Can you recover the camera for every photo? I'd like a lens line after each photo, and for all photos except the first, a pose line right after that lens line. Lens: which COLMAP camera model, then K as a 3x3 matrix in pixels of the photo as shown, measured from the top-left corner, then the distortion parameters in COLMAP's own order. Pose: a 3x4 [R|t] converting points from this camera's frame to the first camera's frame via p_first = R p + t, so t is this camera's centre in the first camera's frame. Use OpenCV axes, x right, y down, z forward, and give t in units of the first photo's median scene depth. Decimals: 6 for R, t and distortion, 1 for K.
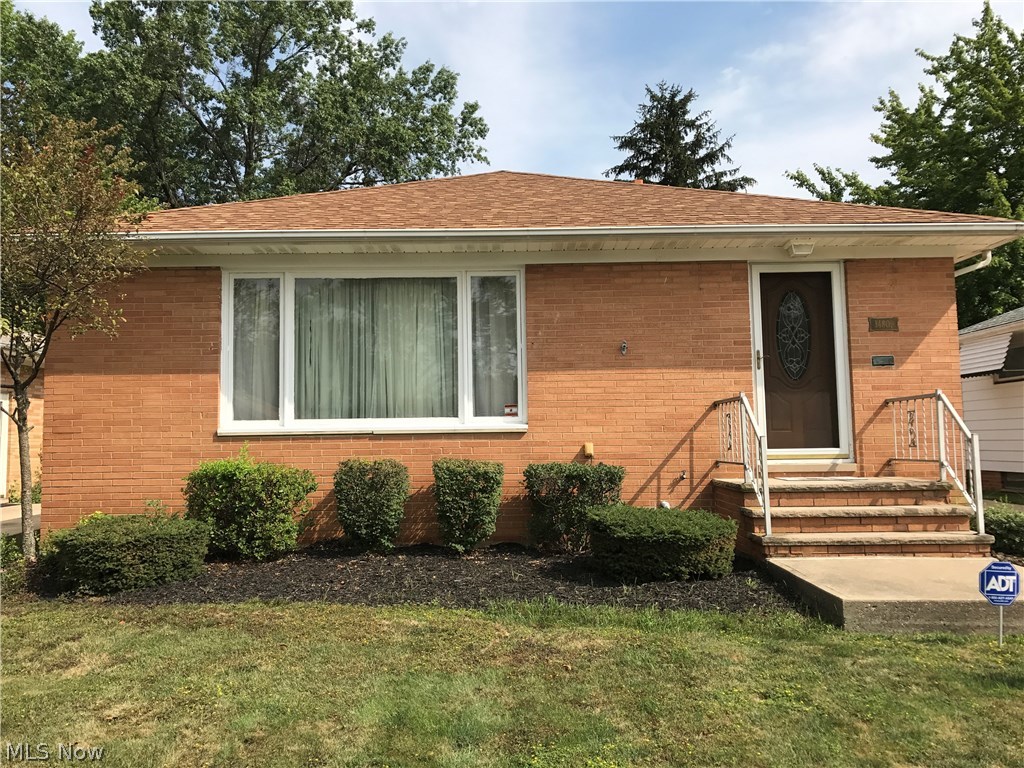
lens RADIAL K [[848.5, 0, 505.9], [0, 848.5, 376.3], [0, 0, 1]] dist [0.017505, -0.028740]
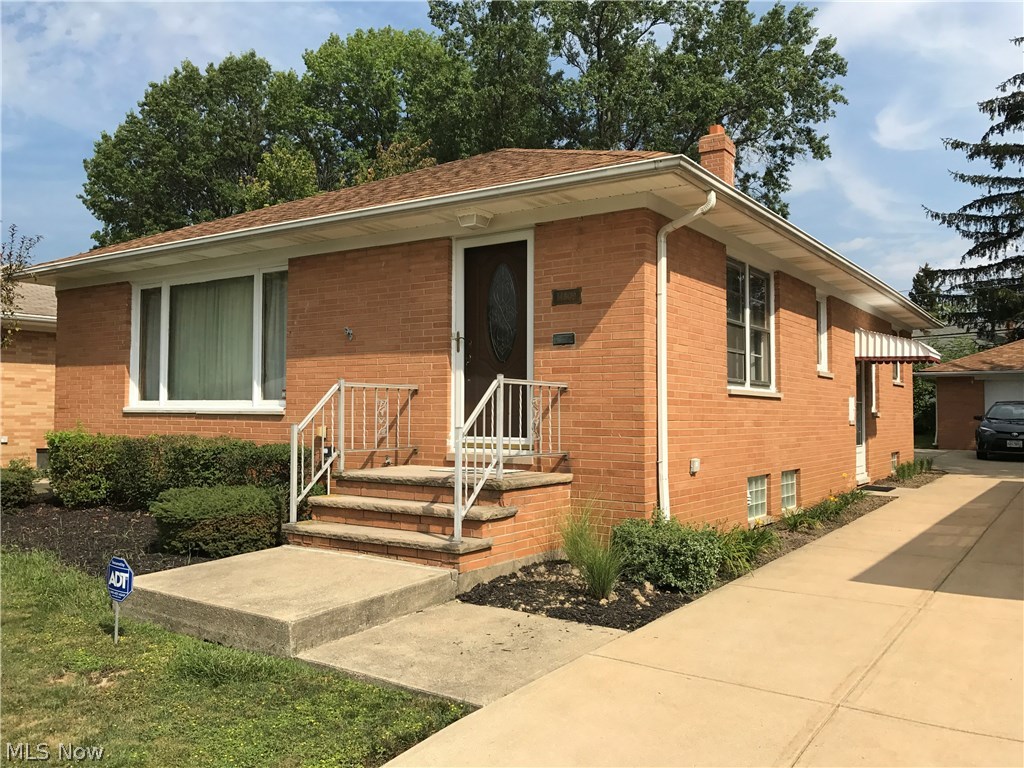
lens RADIAL K [[848.5, 0, 503.6], [0, 848.5, 382.6], [0, 0, 1]] dist [0.017505, -0.028740]
pose [[0.834062, -0.003072, -0.551662, 0.855315], [0.028065, 0.998926, 0.036868, -0.007344], [0.550957, -0.046233, 0.833252, 0.243300]]
